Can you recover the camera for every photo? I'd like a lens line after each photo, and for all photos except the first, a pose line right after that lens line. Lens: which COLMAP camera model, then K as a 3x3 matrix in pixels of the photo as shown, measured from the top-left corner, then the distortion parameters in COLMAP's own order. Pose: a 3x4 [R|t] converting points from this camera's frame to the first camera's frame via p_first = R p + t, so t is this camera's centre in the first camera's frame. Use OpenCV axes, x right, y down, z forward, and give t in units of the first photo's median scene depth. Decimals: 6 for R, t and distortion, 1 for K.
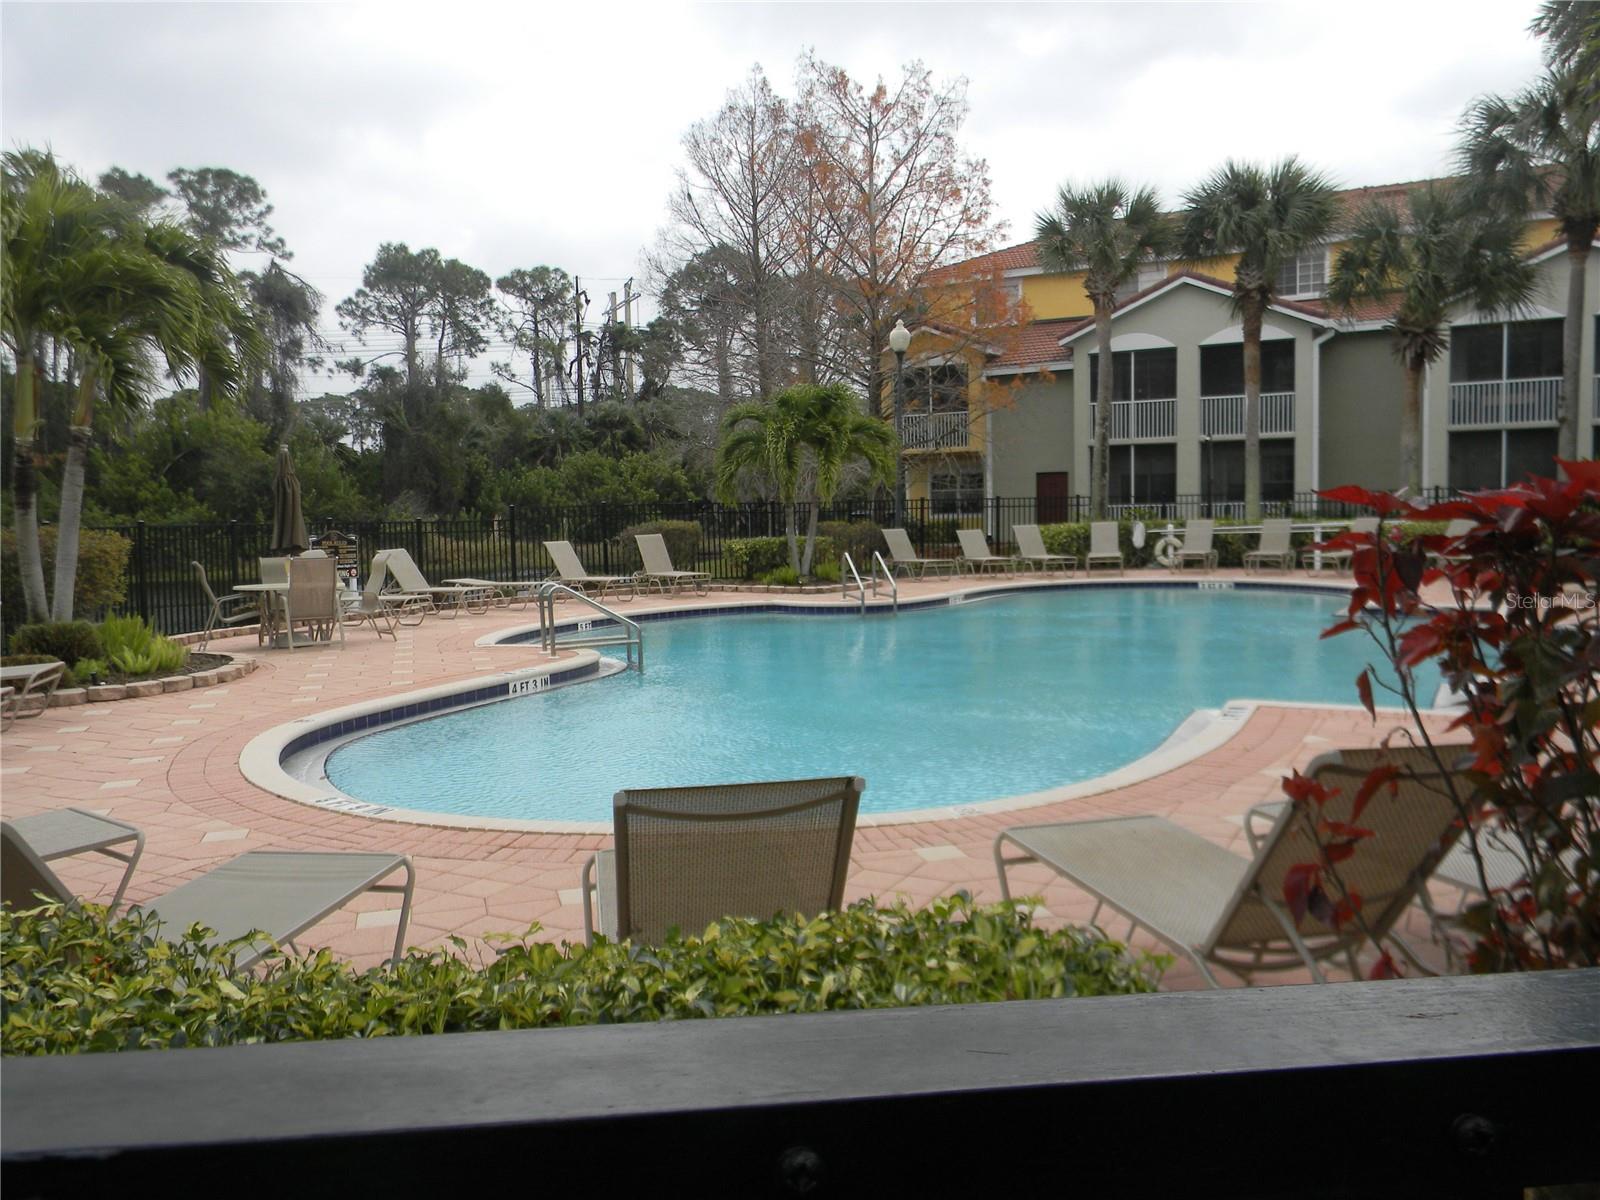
lens RADIAL K [[1291.6, 0, 799.8], [0, 1291.6, 601.0], [0, 0, 1]] dist [0.006637, -0.013592]
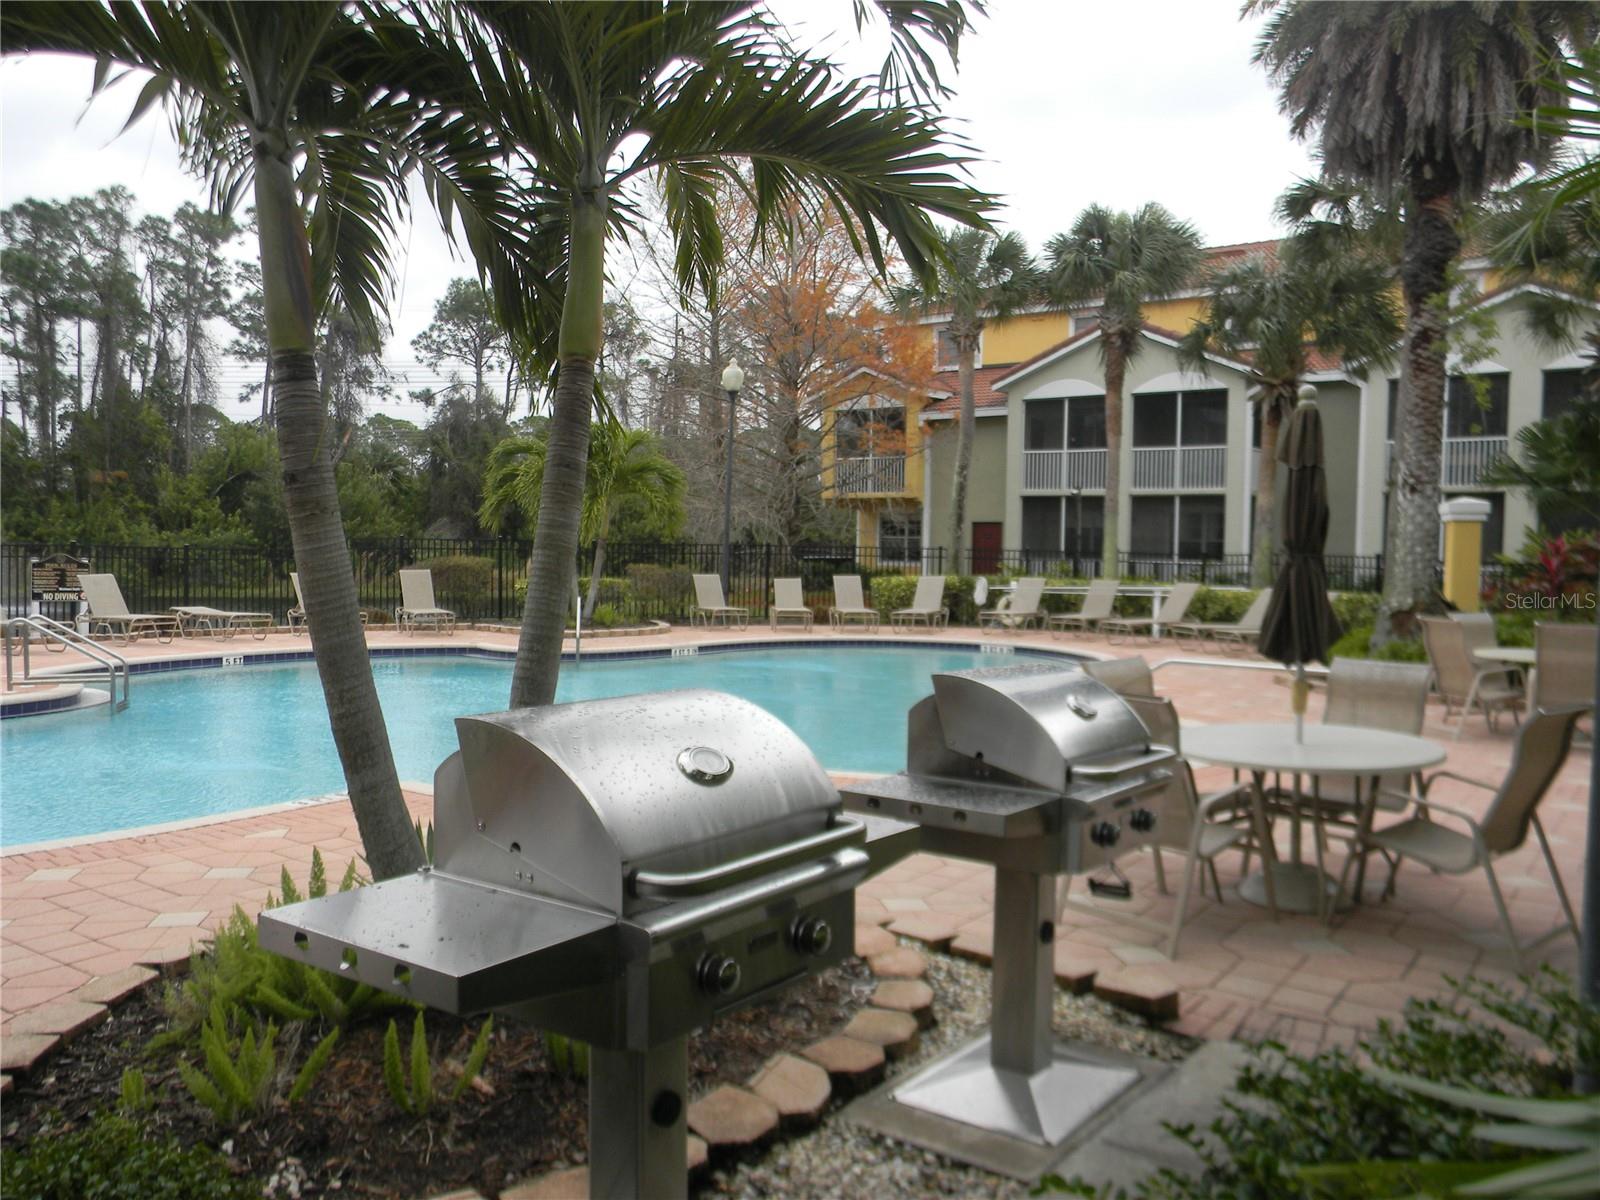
lens RADIAL K [[1291.6, 0, 801.2], [0, 1291.6, 599.1], [0, 0, 1]] dist [0.006637, -0.013592]
pose [[0.992196, 0.042848, -0.117098, 0.180621], [-0.046589, 0.998482, -0.029393, -0.008772], [0.115661, 0.034619, 0.992685, 0.039042]]
